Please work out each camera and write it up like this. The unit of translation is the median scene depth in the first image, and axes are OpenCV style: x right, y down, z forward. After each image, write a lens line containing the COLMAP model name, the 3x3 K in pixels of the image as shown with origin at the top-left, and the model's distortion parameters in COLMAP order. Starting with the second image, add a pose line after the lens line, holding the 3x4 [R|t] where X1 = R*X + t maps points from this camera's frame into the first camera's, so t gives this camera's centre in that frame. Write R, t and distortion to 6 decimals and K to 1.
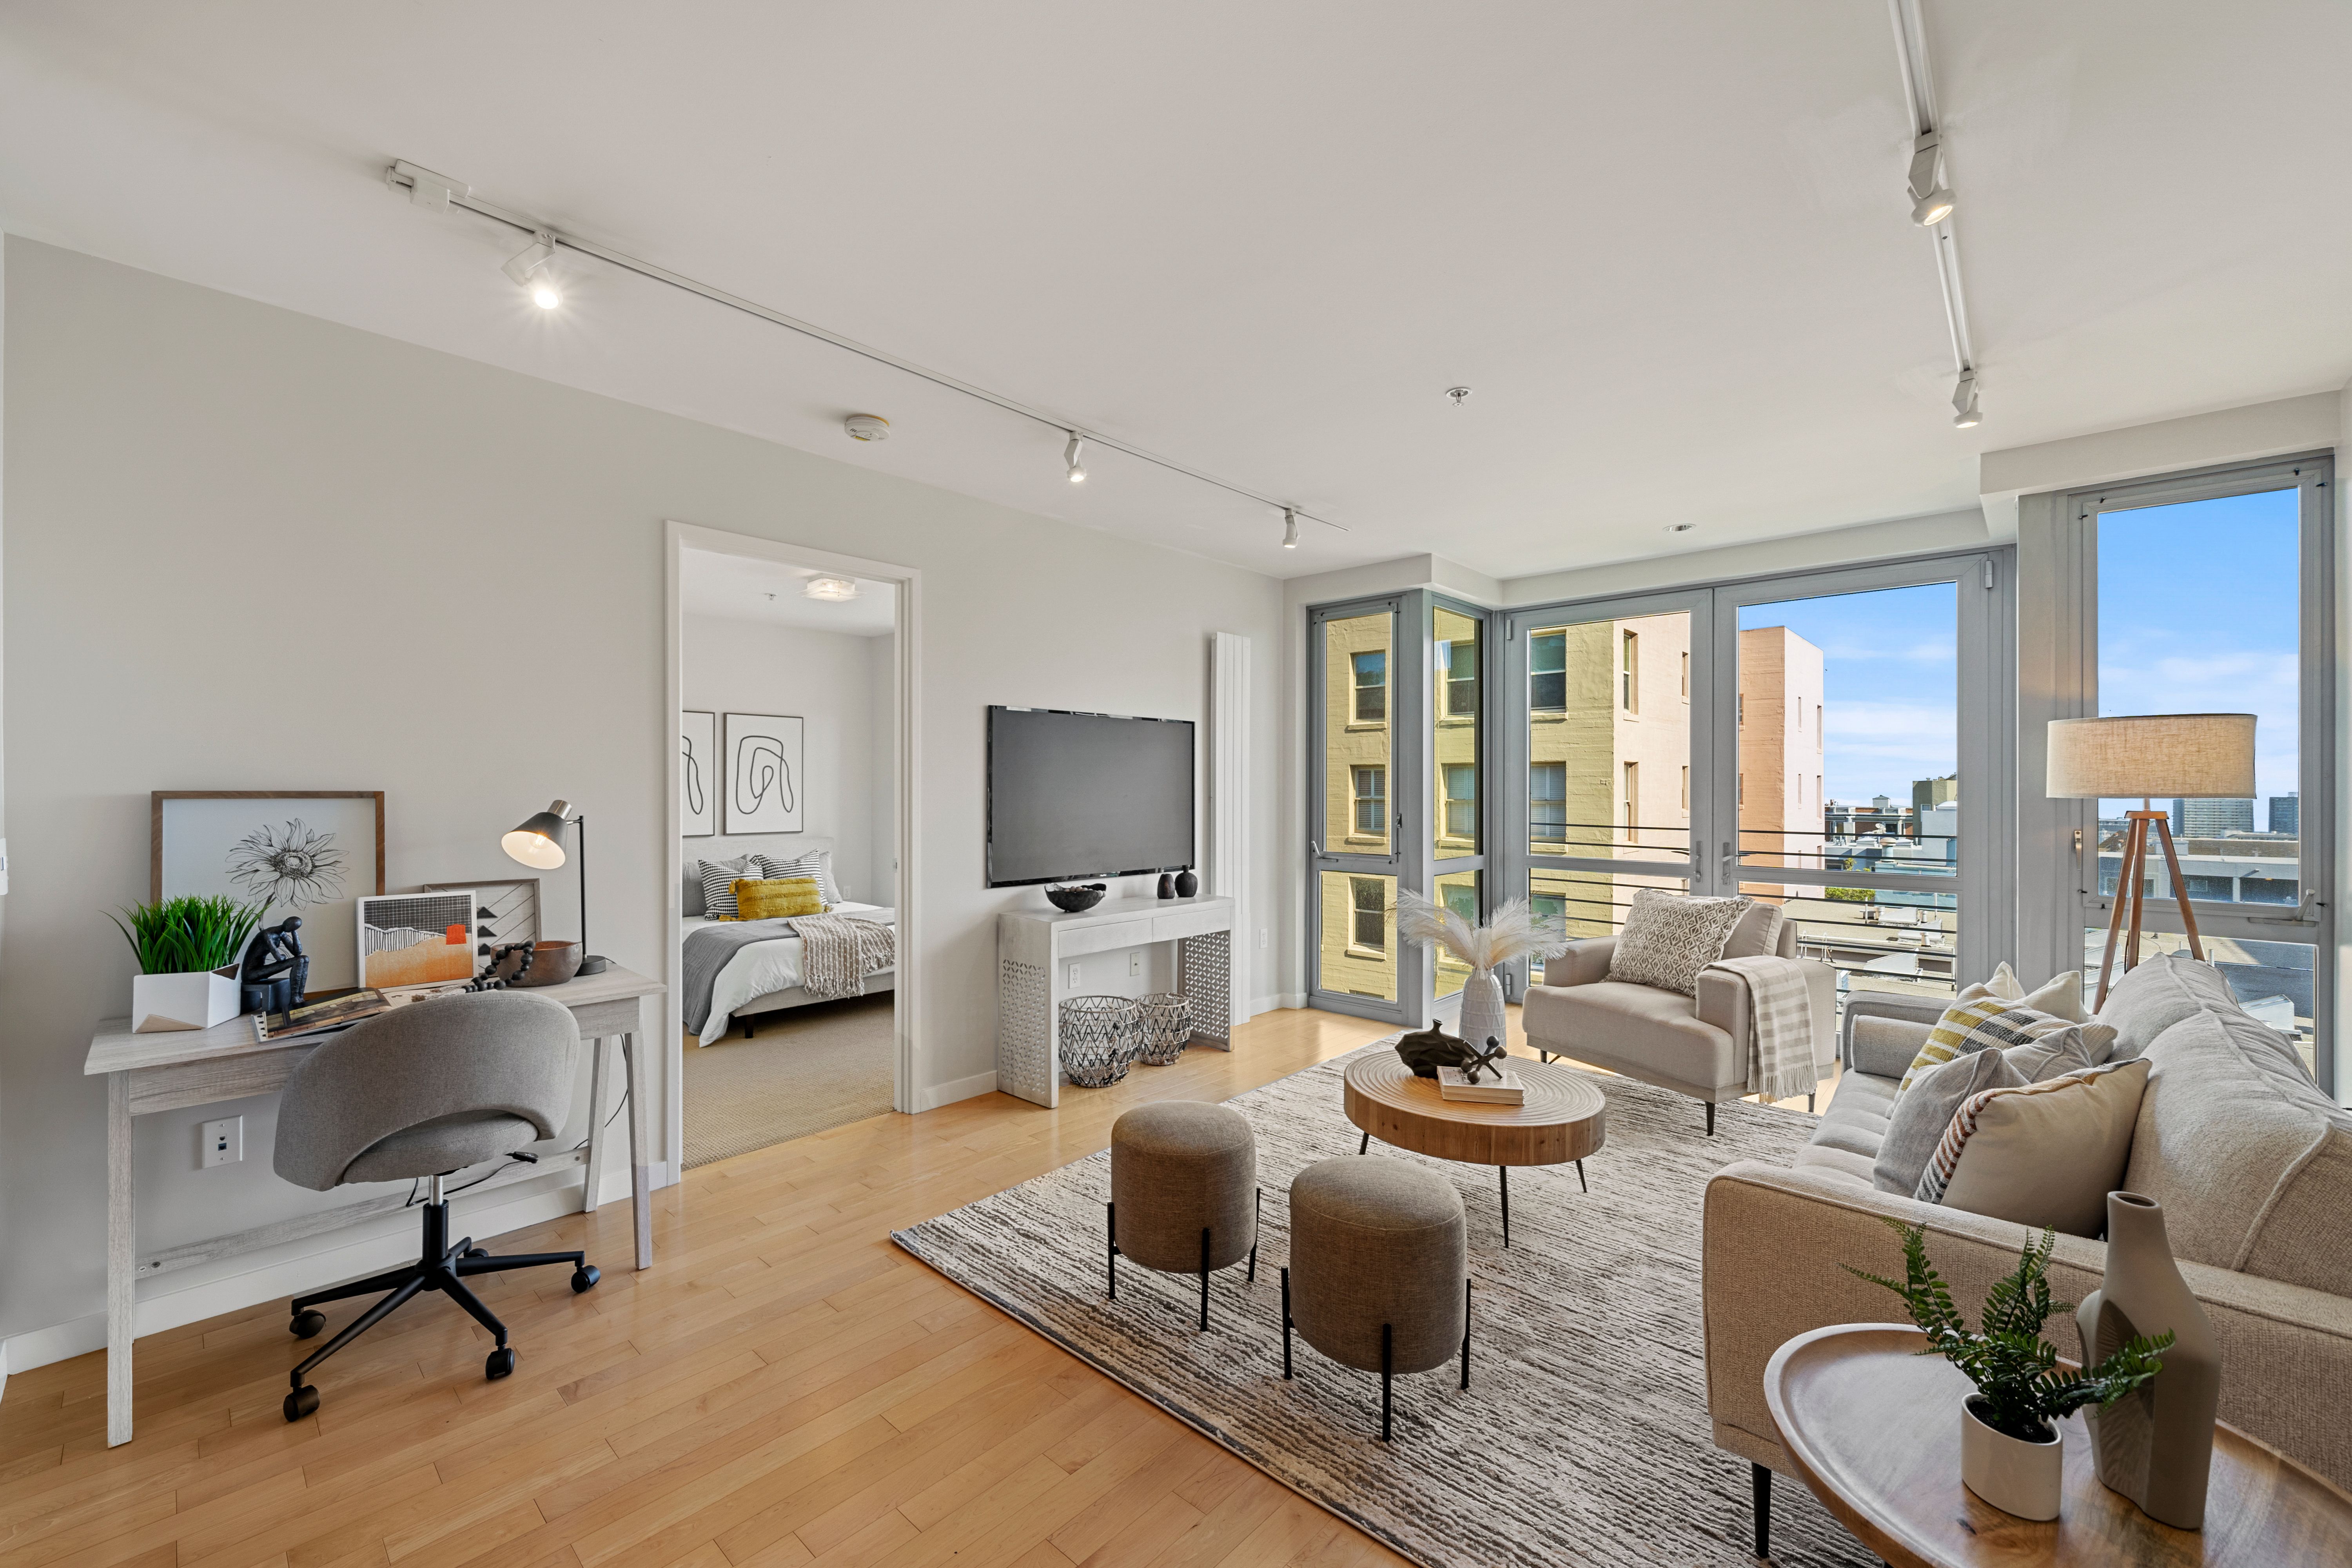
lens RADIAL K [[939.8, 0, 1147.7], [0, 939.8, 789.1], [0, 0, 1]] dist [-0.000237, 0.000125]
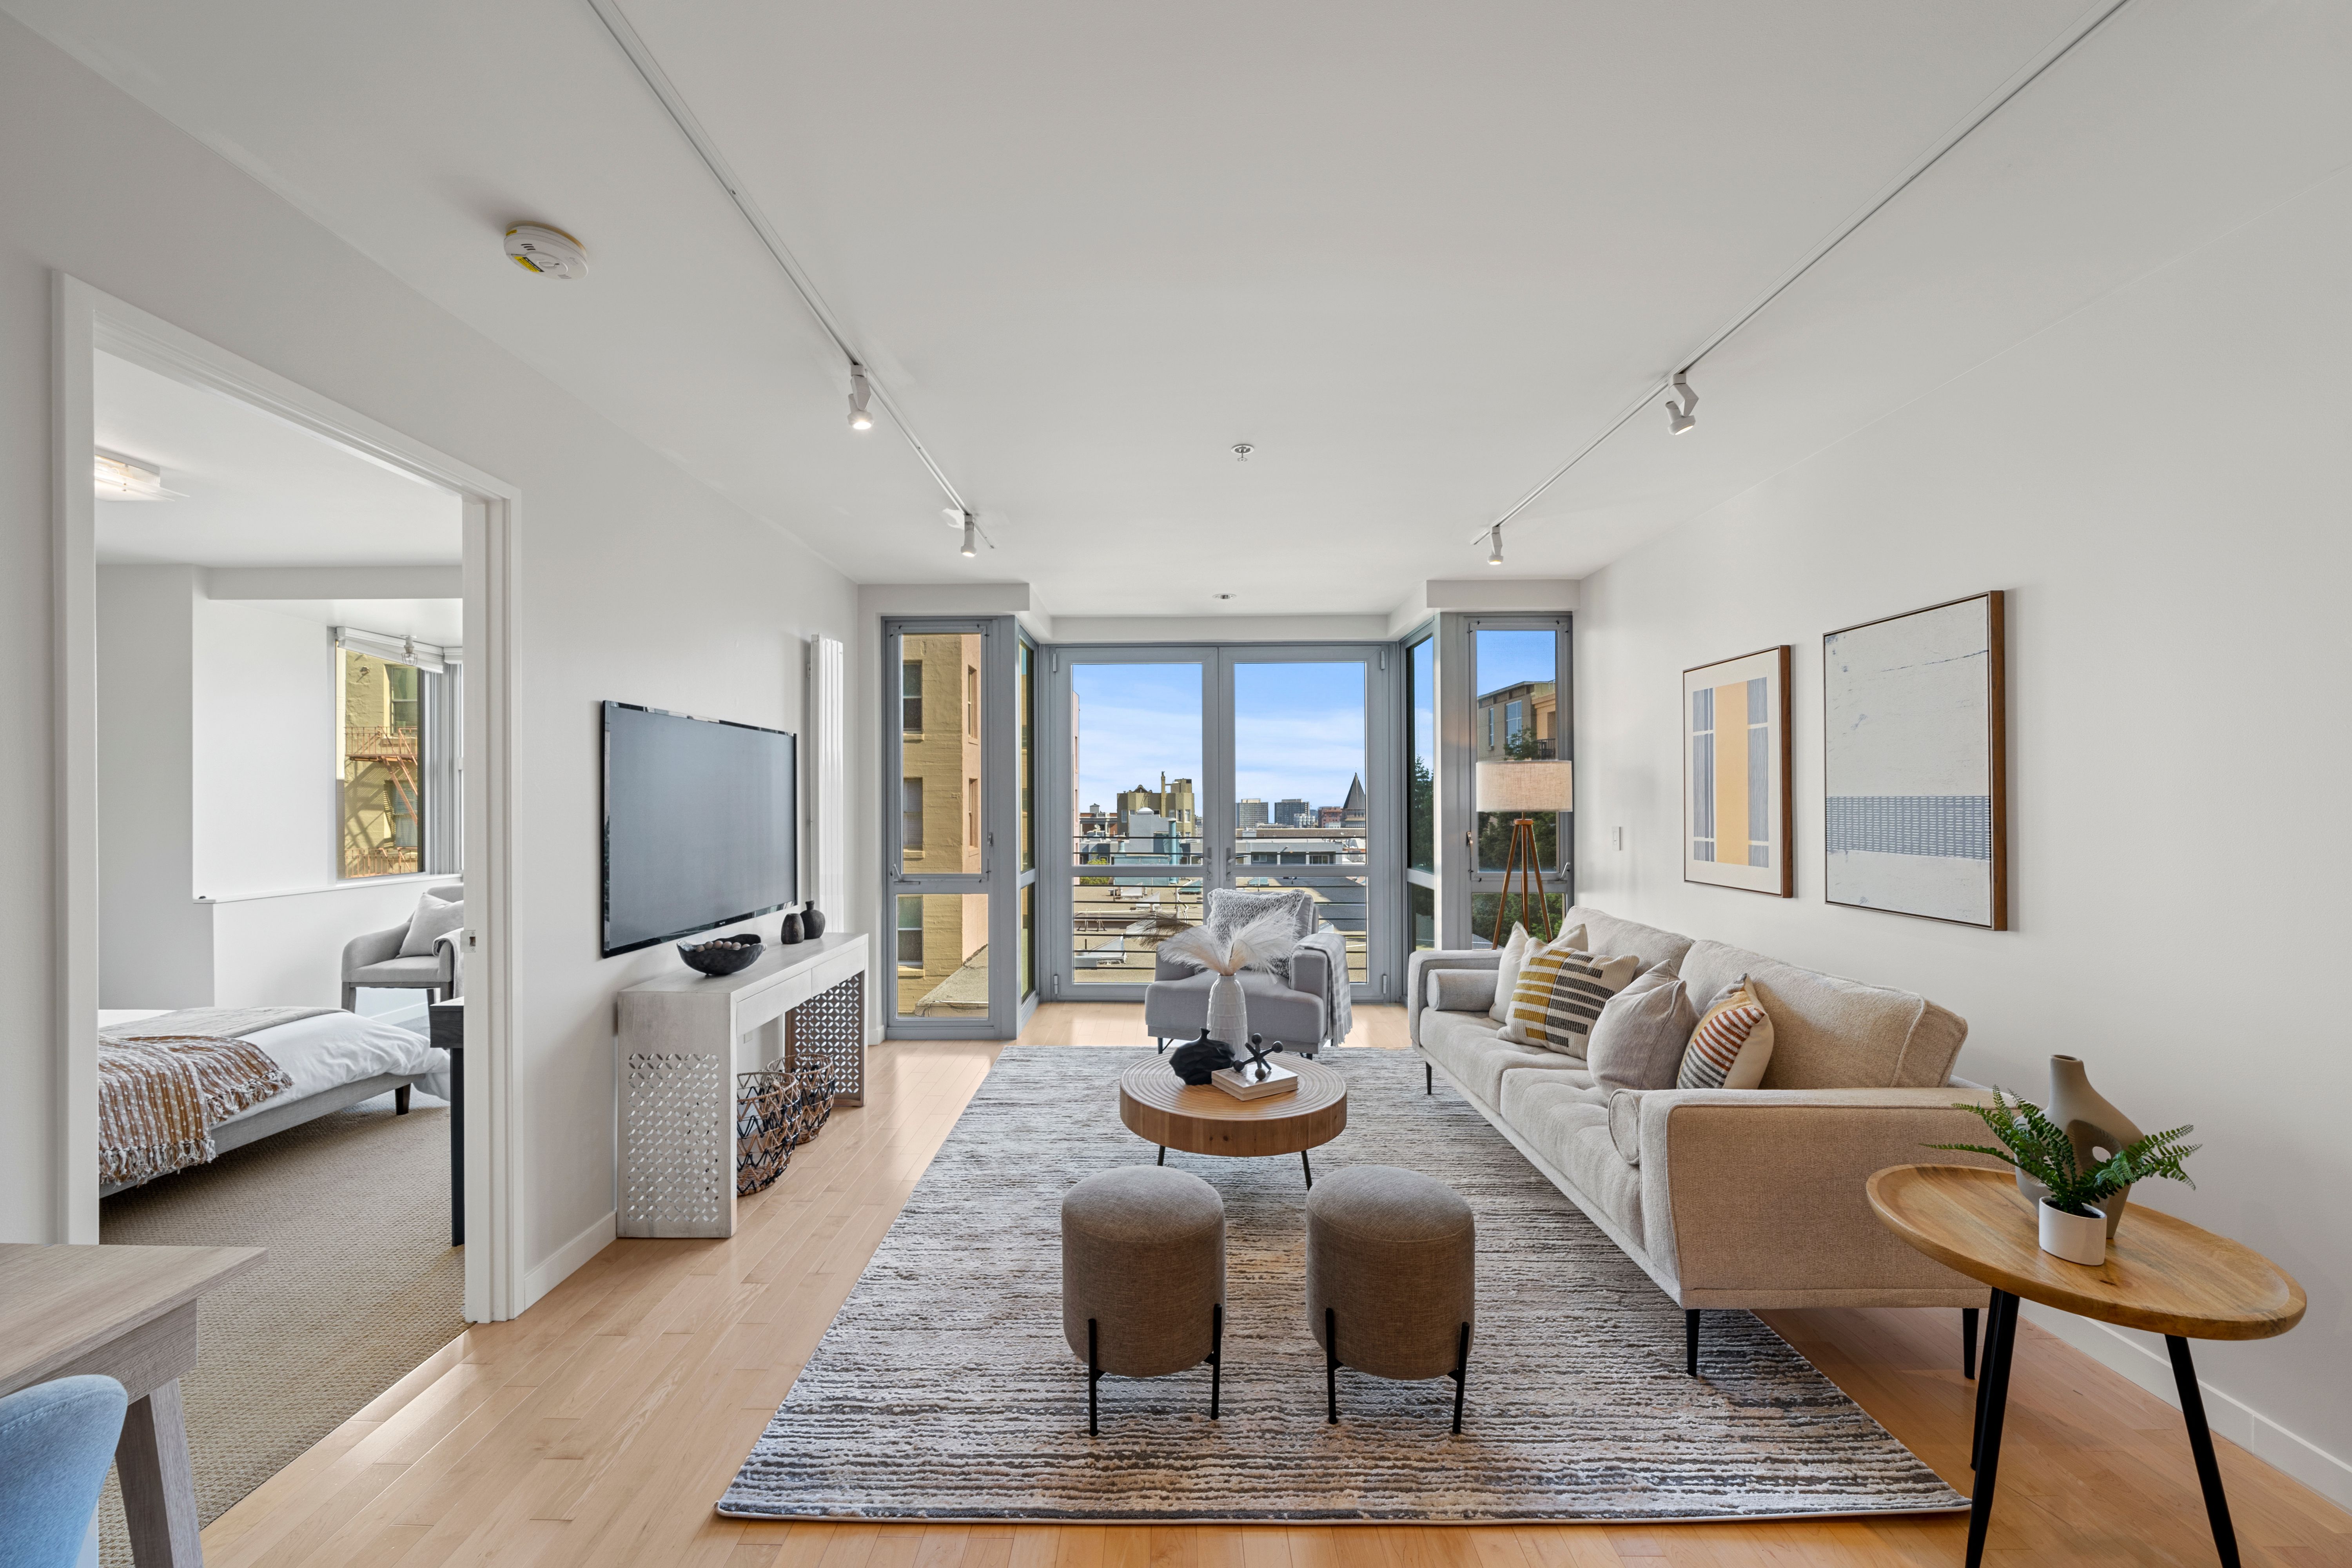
lens RADIAL K [[872.0, 0, 1158.0], [0, 872.0, 798.2], [0, 0, 1]] dist [-0.001205, -0.000219]
pose [[0.736971, -0.004864, 0.675907, -0.239315], [0.007204, 0.999974, -0.000659, -0.009579], [-0.675886, 0.005355, 0.736986, 0.180953]]
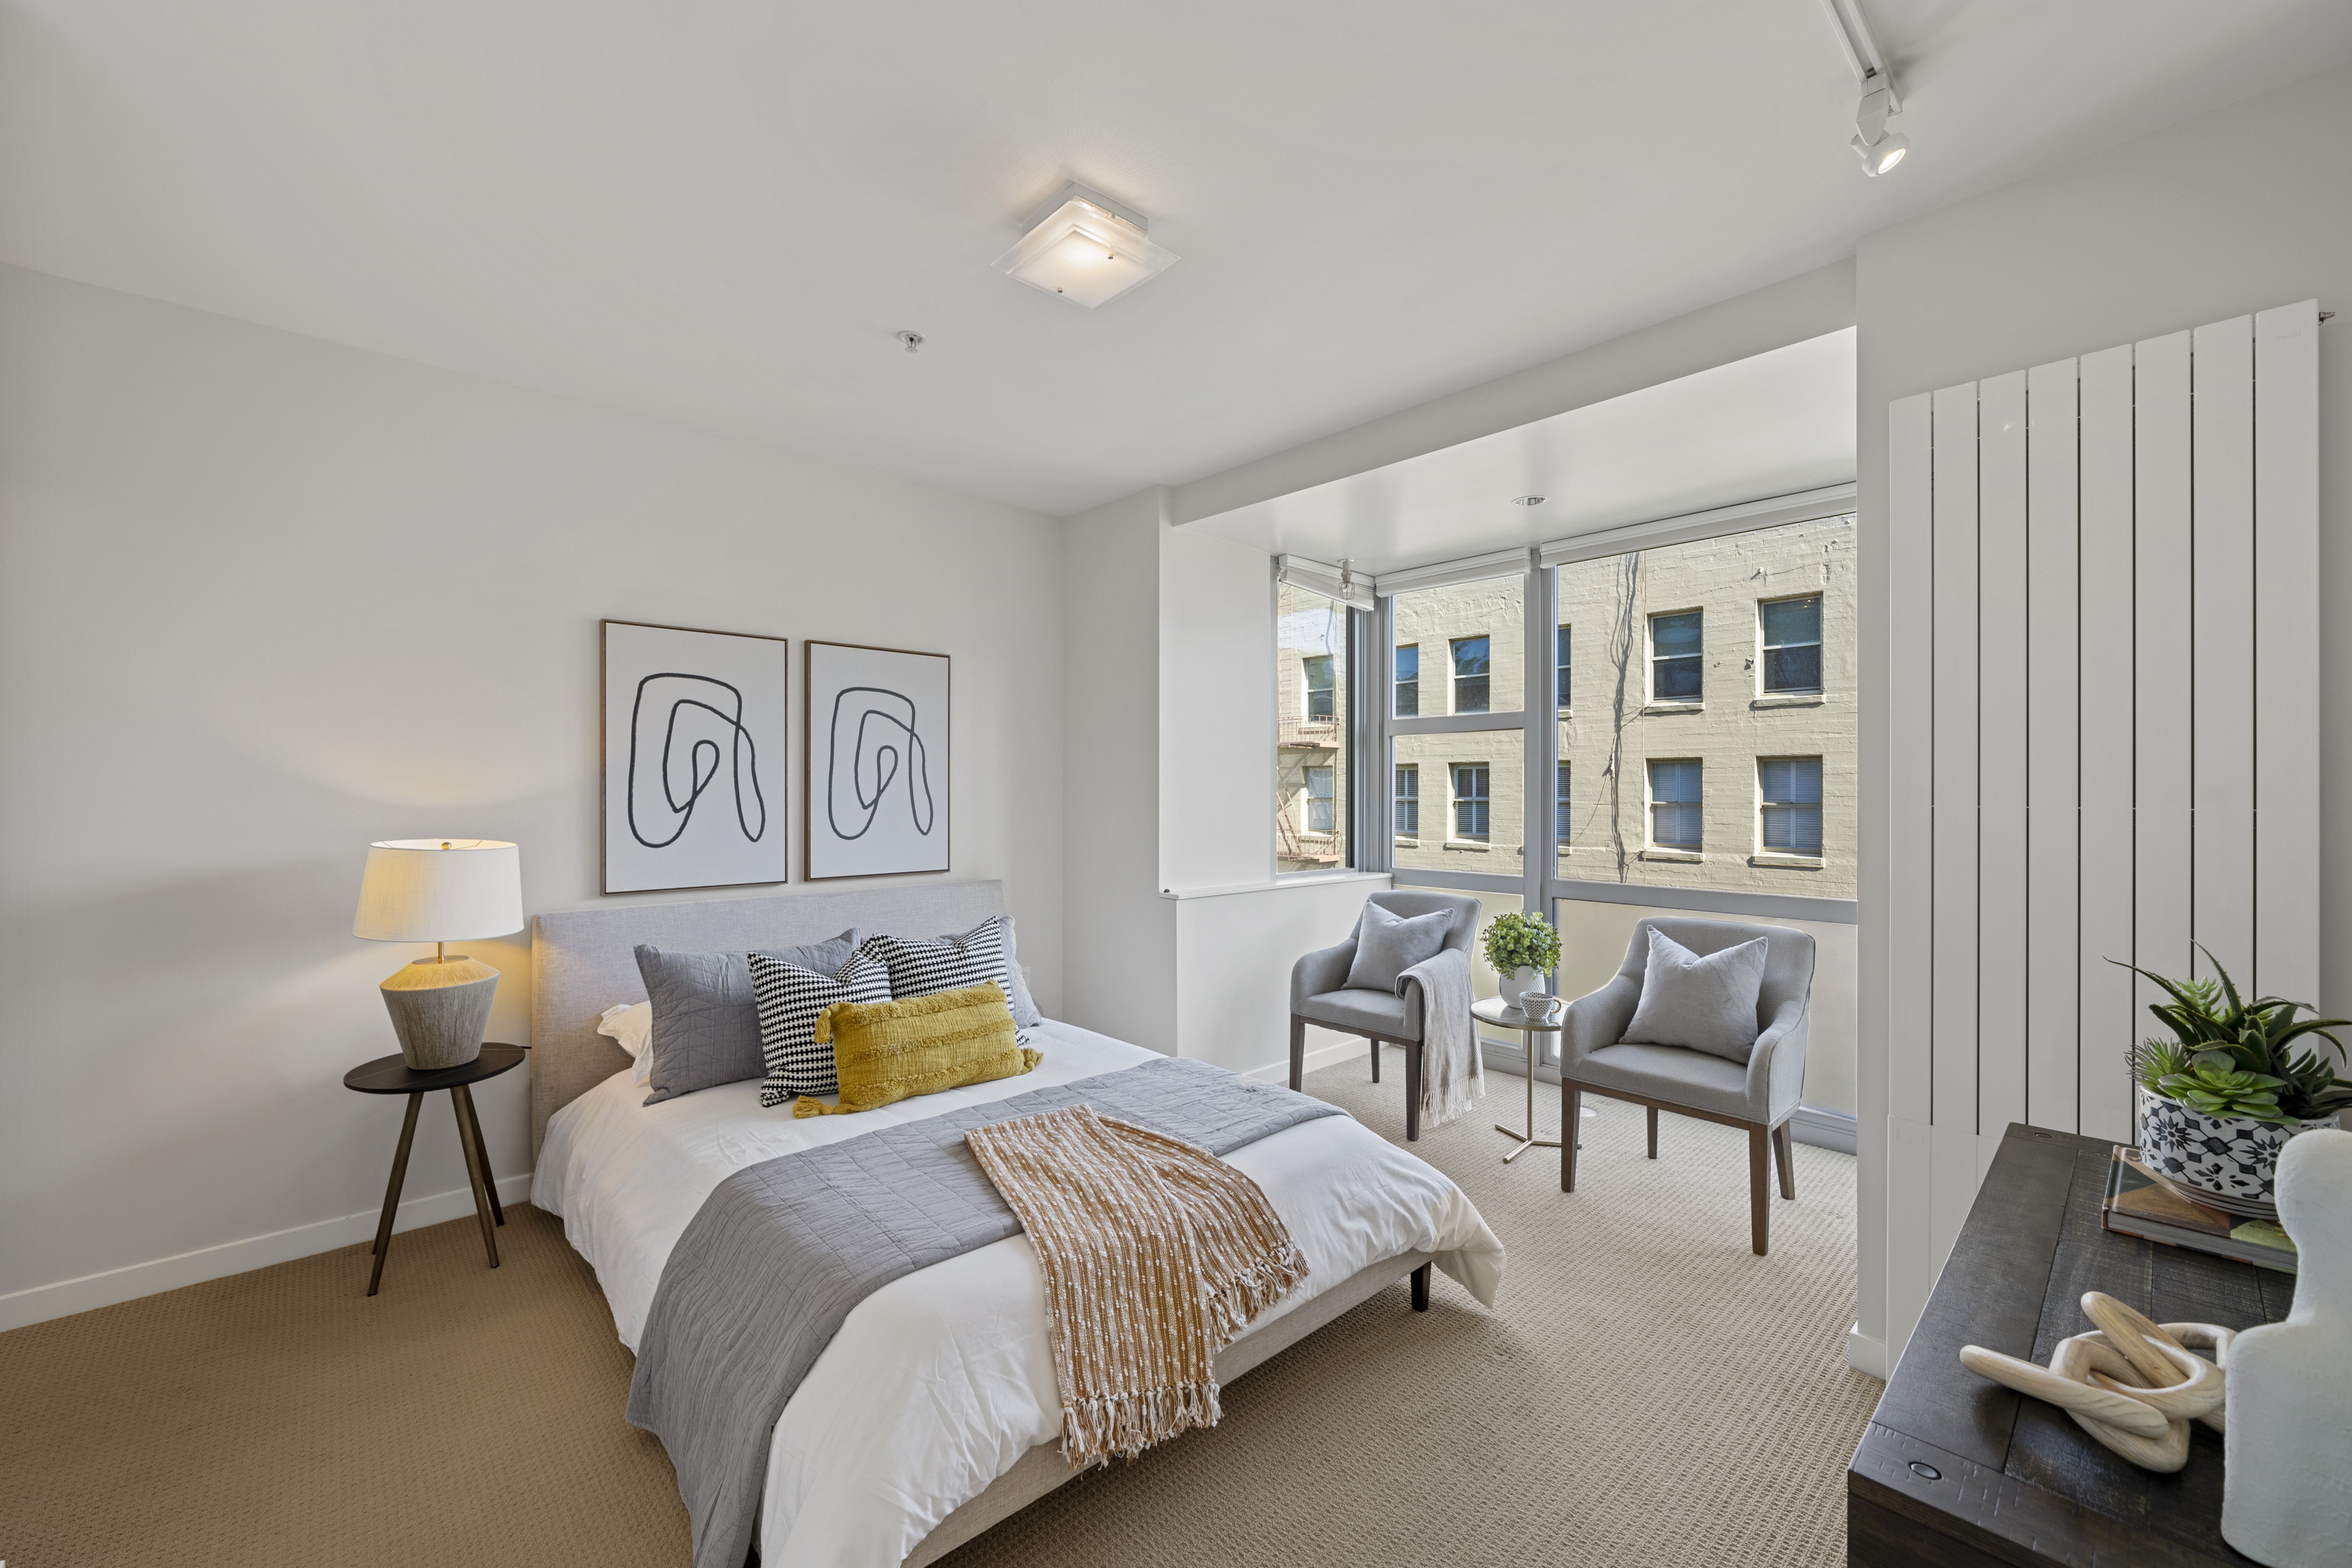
lens RADIAL K [[939.8, 0, 1147.7], [0, 939.8, 789.1], [0, 0, 1]] dist [-0.000237, 0.000125]
pose [[0.997077, -0.000791, -0.076403, -0.311331], [0.000721, 0.999999, -0.000944, -0.000417], [0.076404, 0.000886, 0.997077, 0.694022]]
